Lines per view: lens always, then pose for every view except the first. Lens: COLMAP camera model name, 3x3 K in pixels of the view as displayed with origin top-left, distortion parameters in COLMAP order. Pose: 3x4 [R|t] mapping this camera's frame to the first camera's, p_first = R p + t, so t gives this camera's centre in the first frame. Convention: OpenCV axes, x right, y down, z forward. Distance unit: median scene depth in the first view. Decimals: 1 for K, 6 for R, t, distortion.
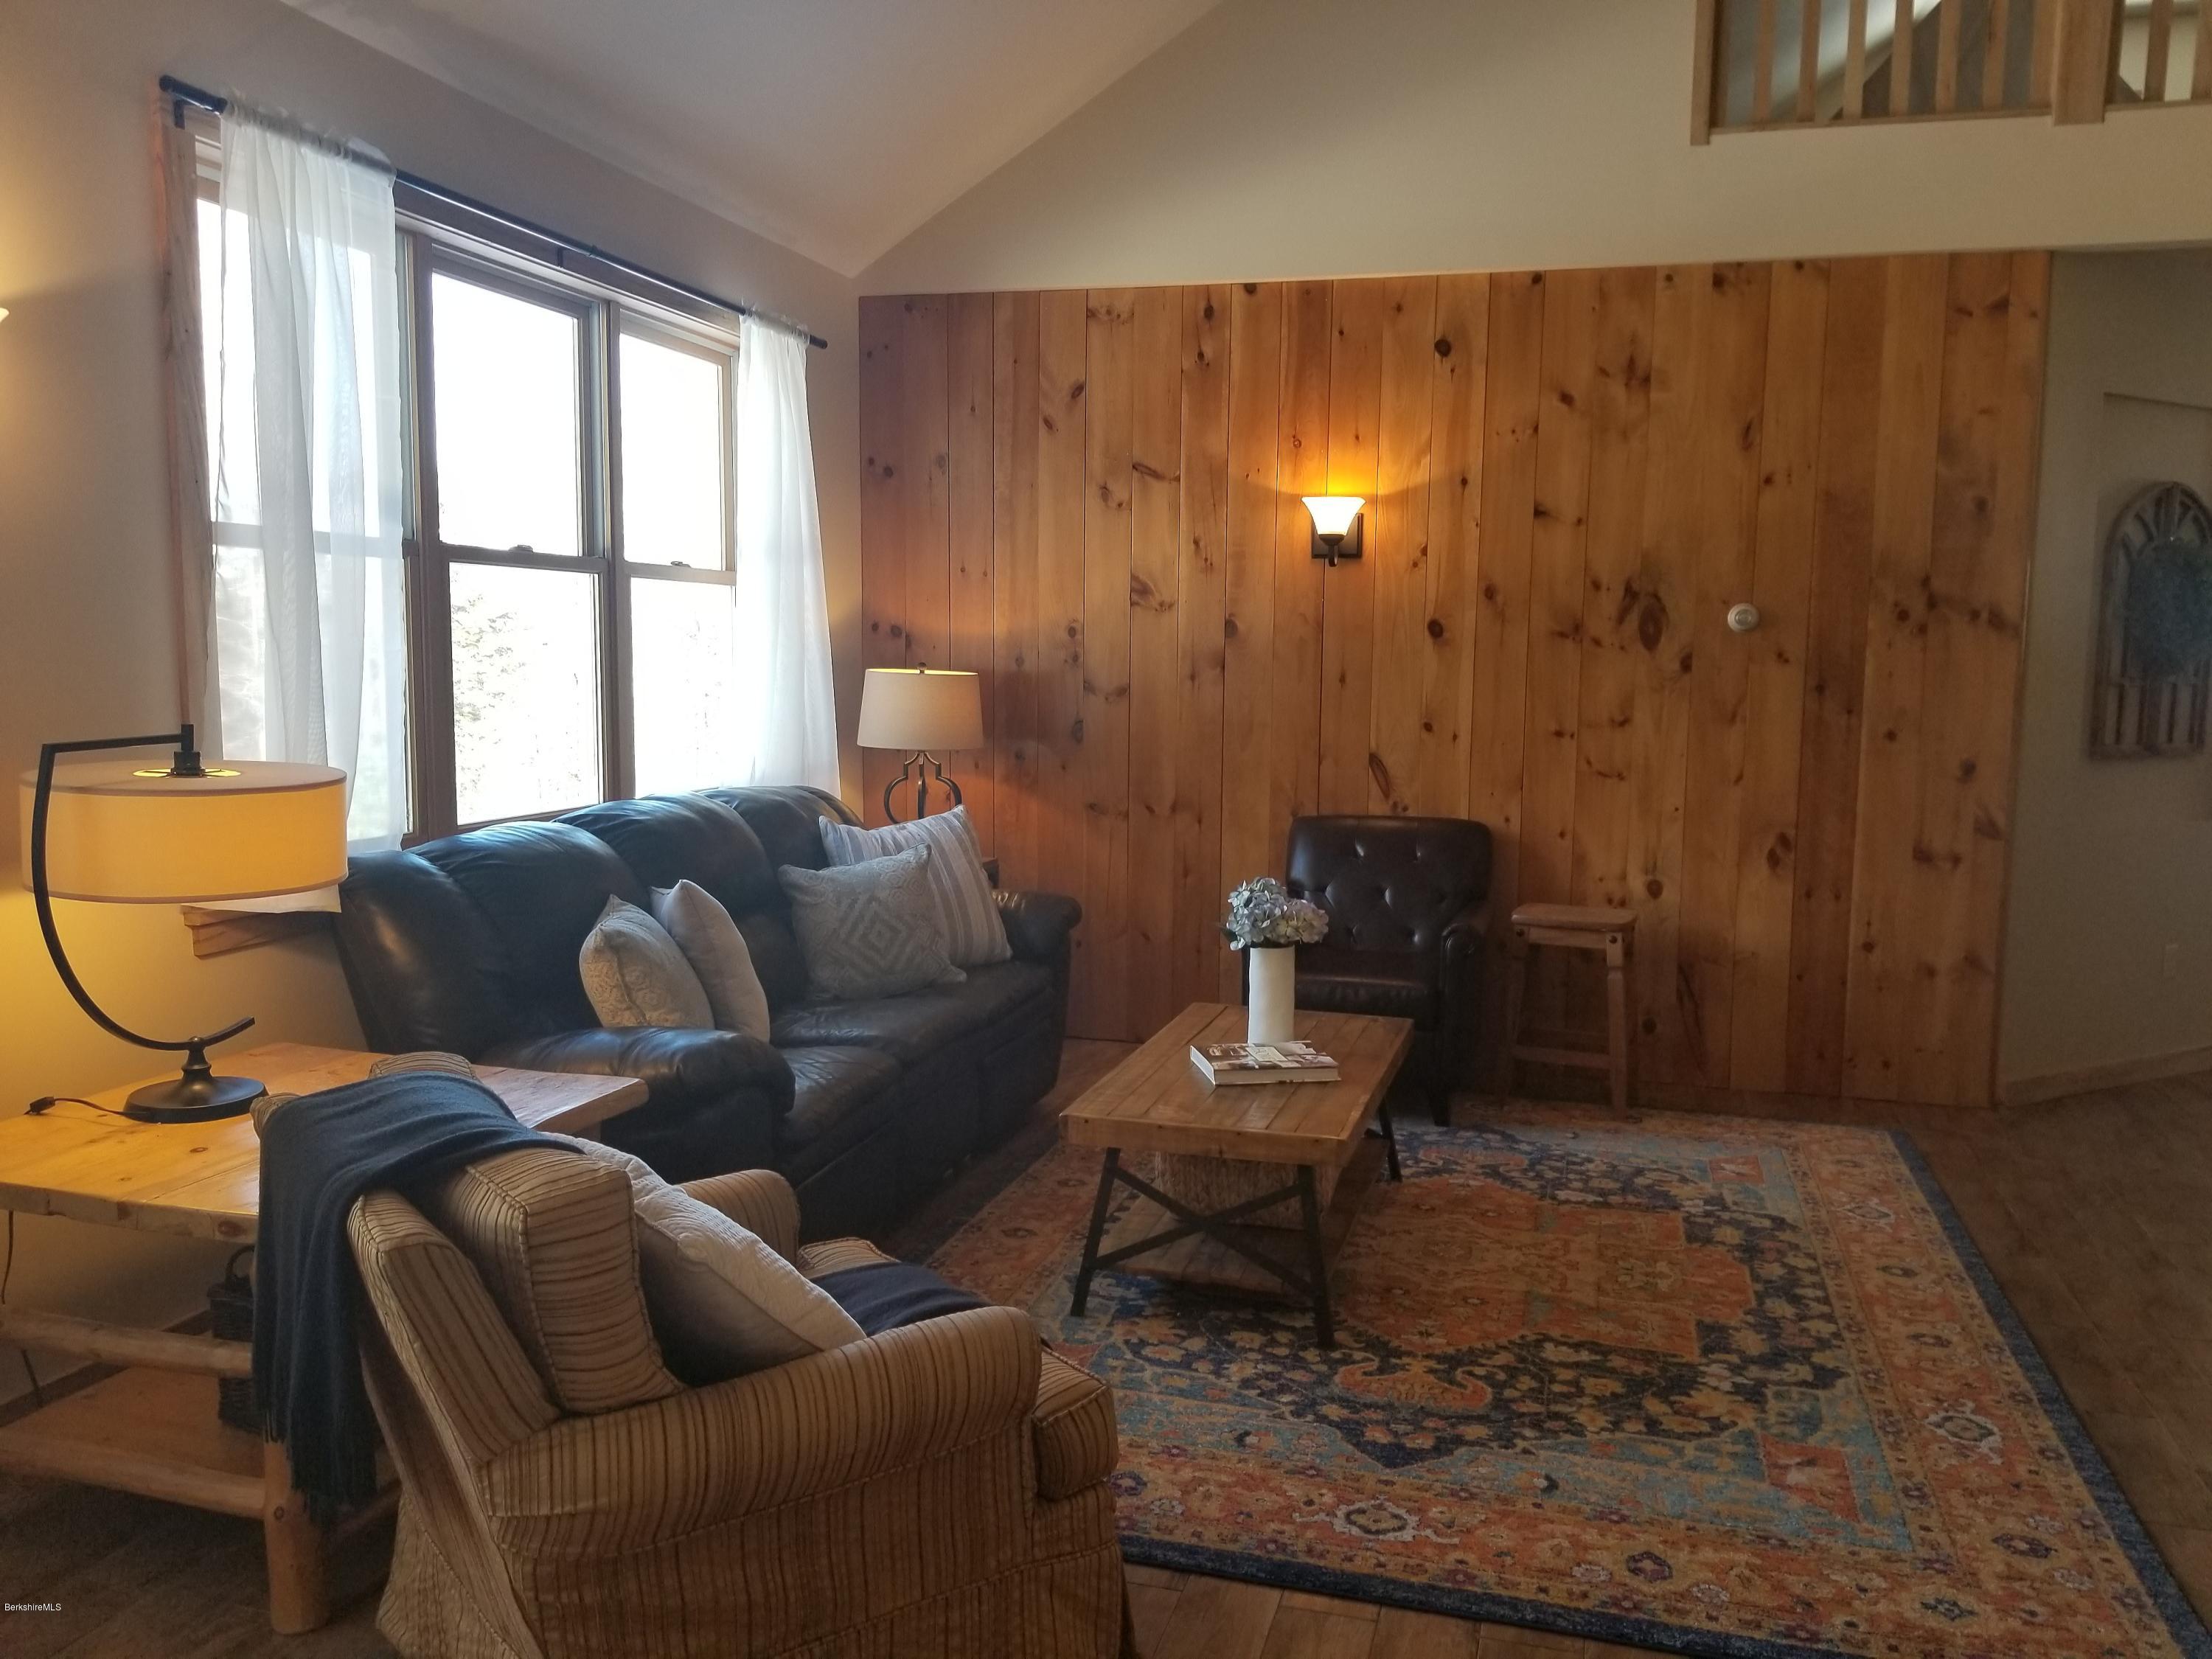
lens RADIAL K [[1730.2, 0, 1121.8], [0, 1730.2, 827.1], [0, 0, 1]] dist [0.061249, -0.040272]
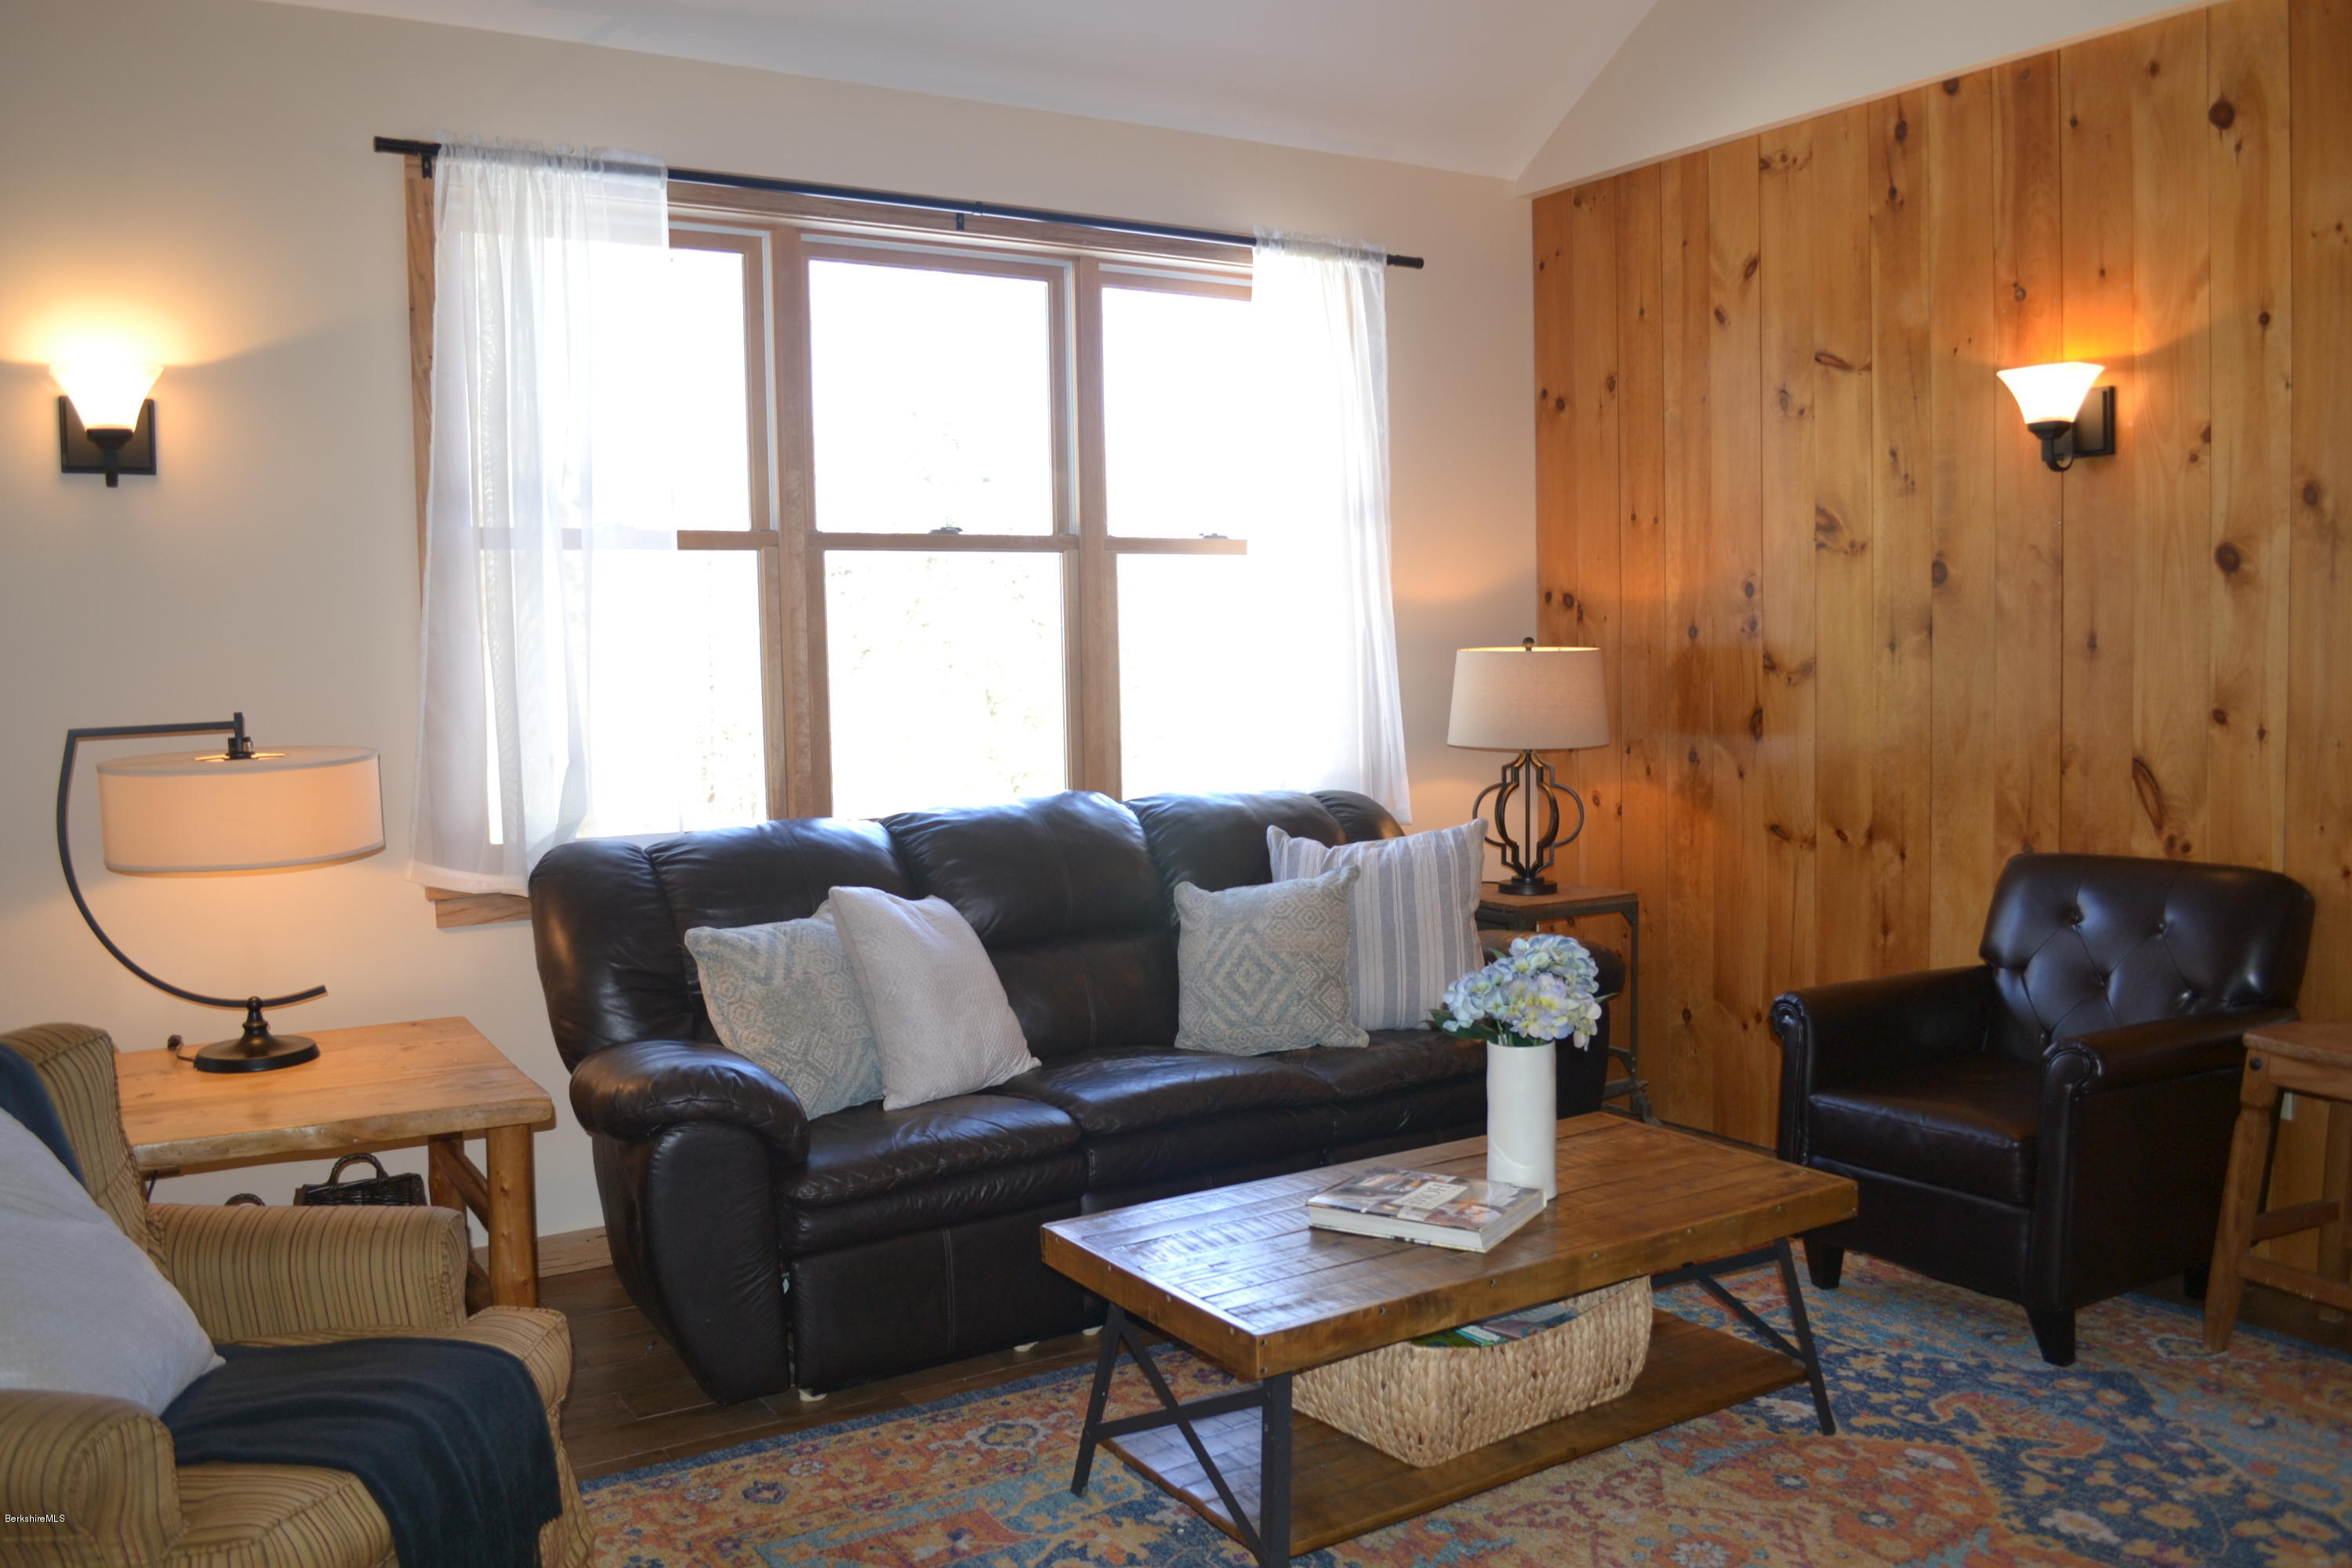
lens RADIAL K [[1882.2, 0, 1174.7], [0, 1882.2, 765.6], [0, 0, 1]] dist [-0.076805, 0.004450]
pose [[0.739572, 0.011524, -0.672978, 0.395746], [-0.038503, 0.998940, -0.025207, -0.010779], [0.671975, 0.044554, 0.739233, 0.307256]]
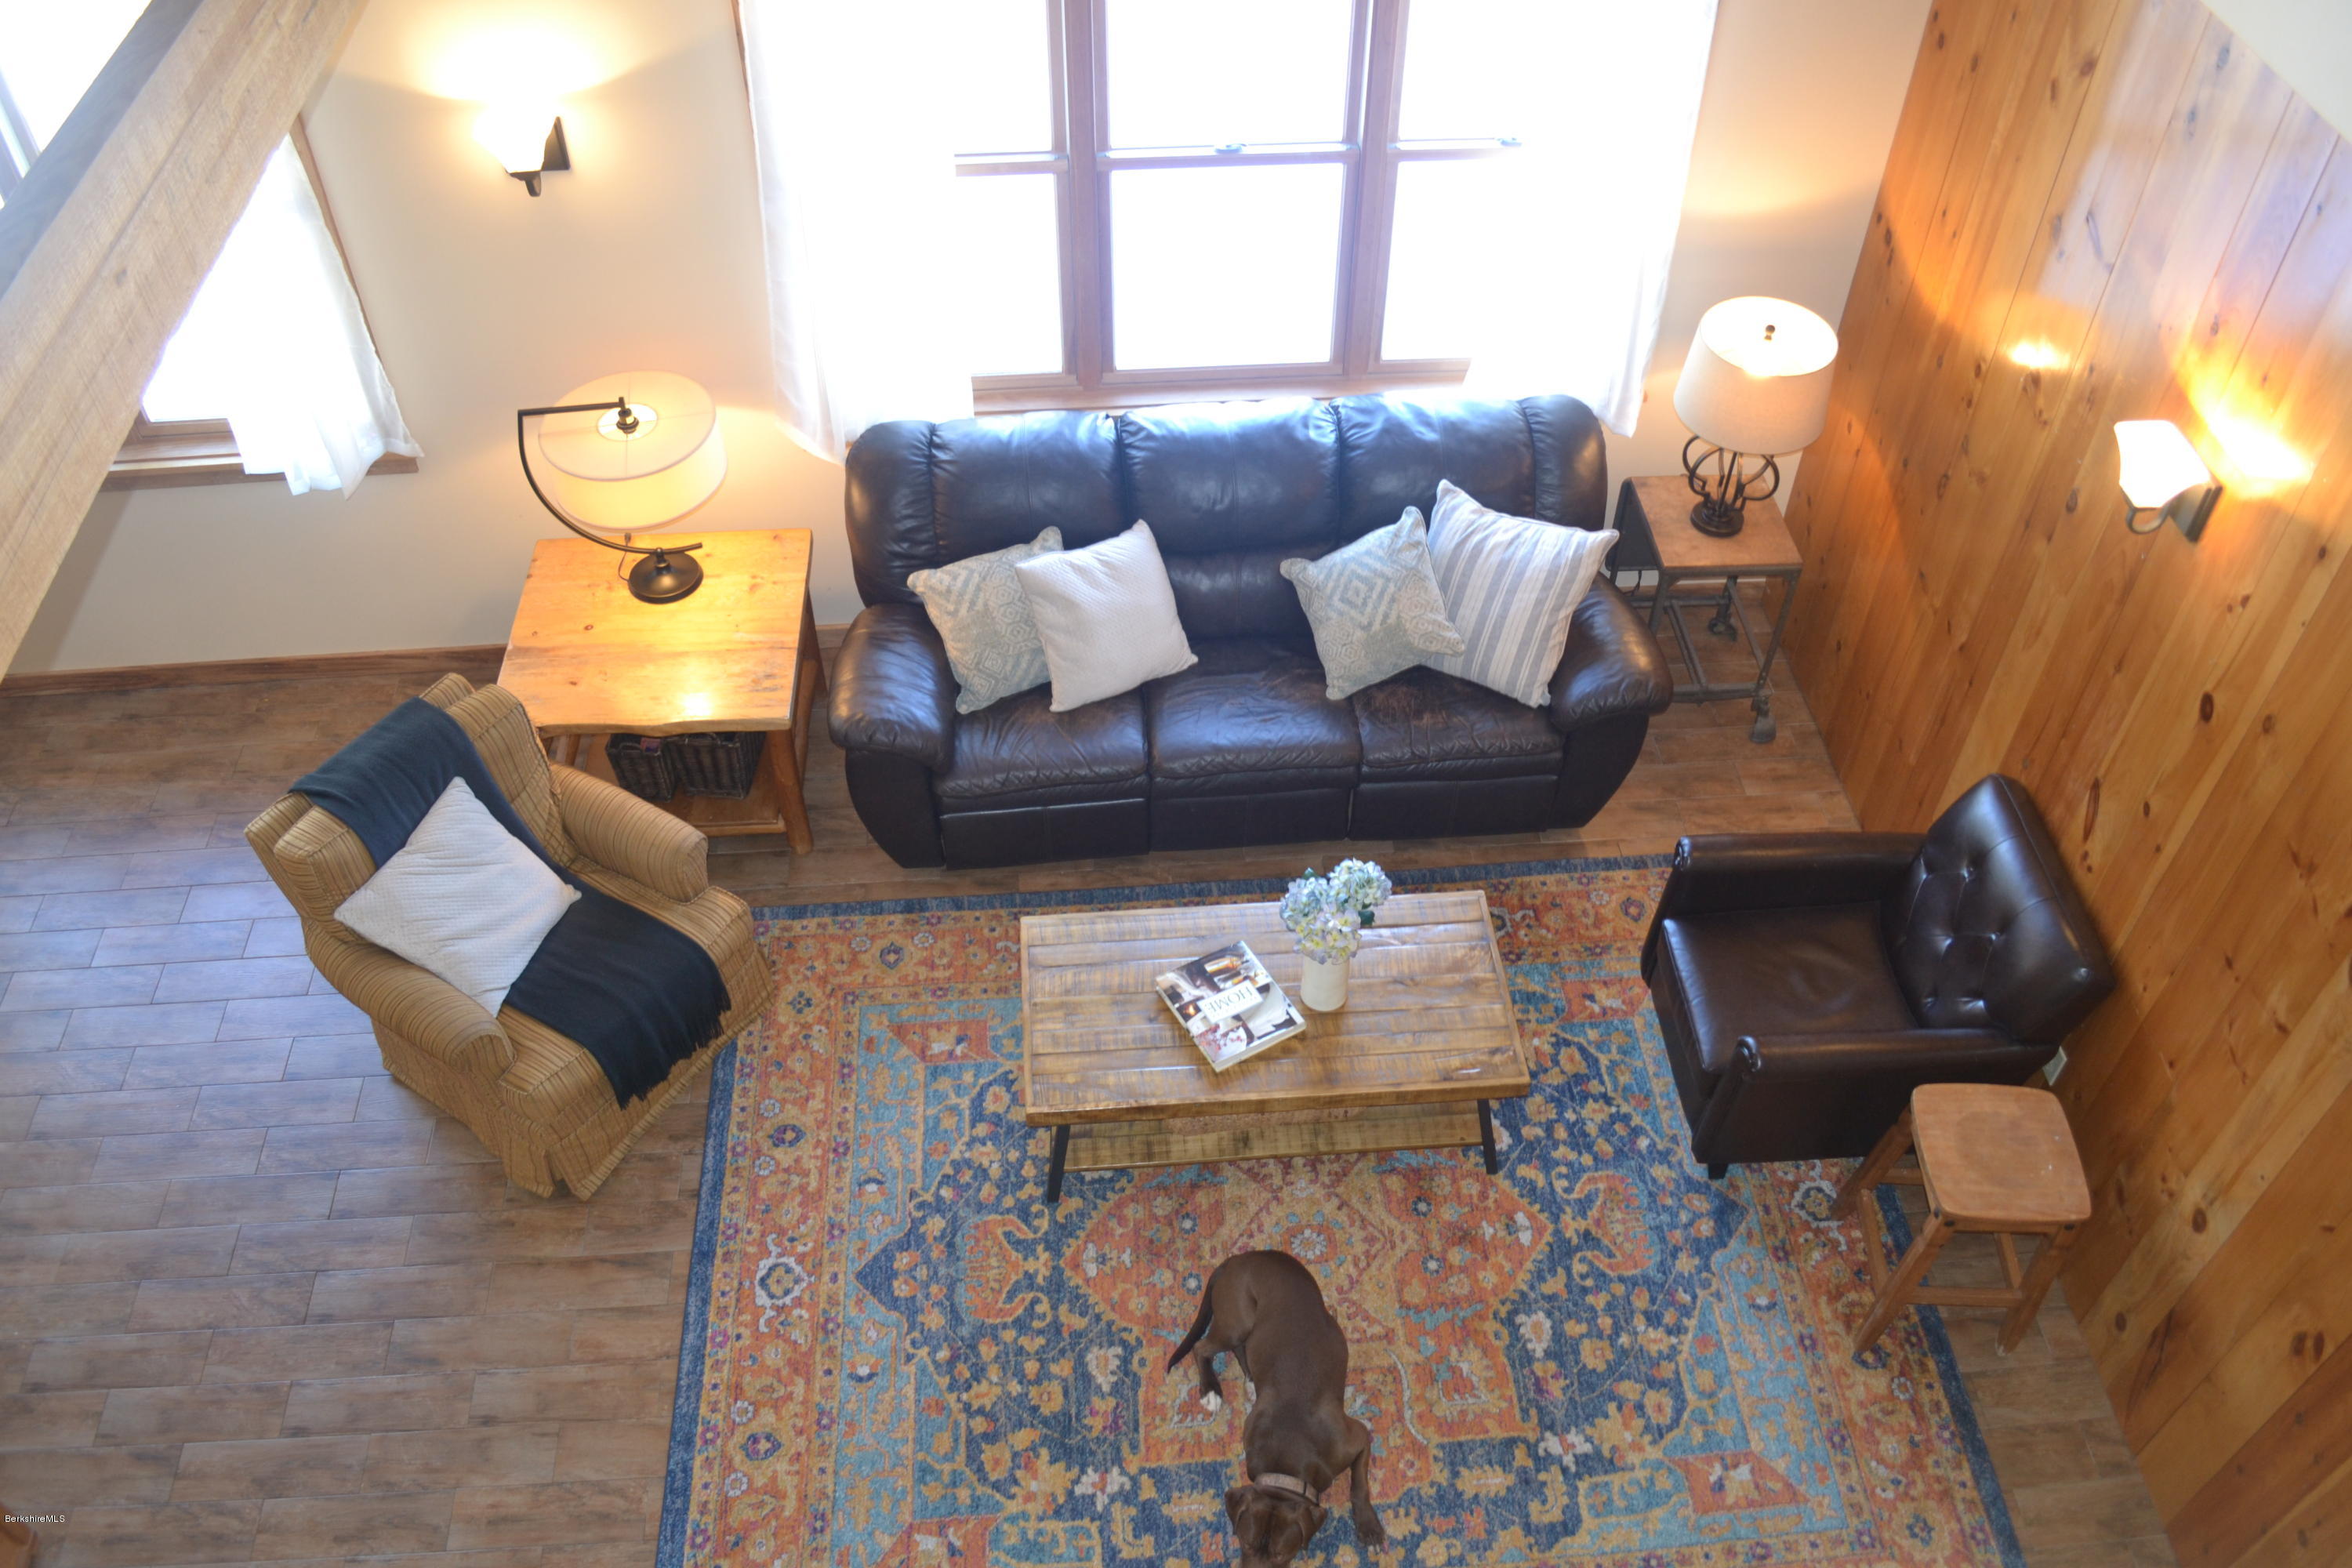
lens RADIAL K [[1882.2, 0, 1184.7], [0, 1882.2, 772.6], [0, 0, 1]] dist [-0.076805, 0.004450]
pose [[0.348280, 0.663771, -0.661898, 0.585569], [-0.099963, 0.728380, 0.677842, -0.588078], [0.932045, -0.169914, 0.320033, 0.500903]]
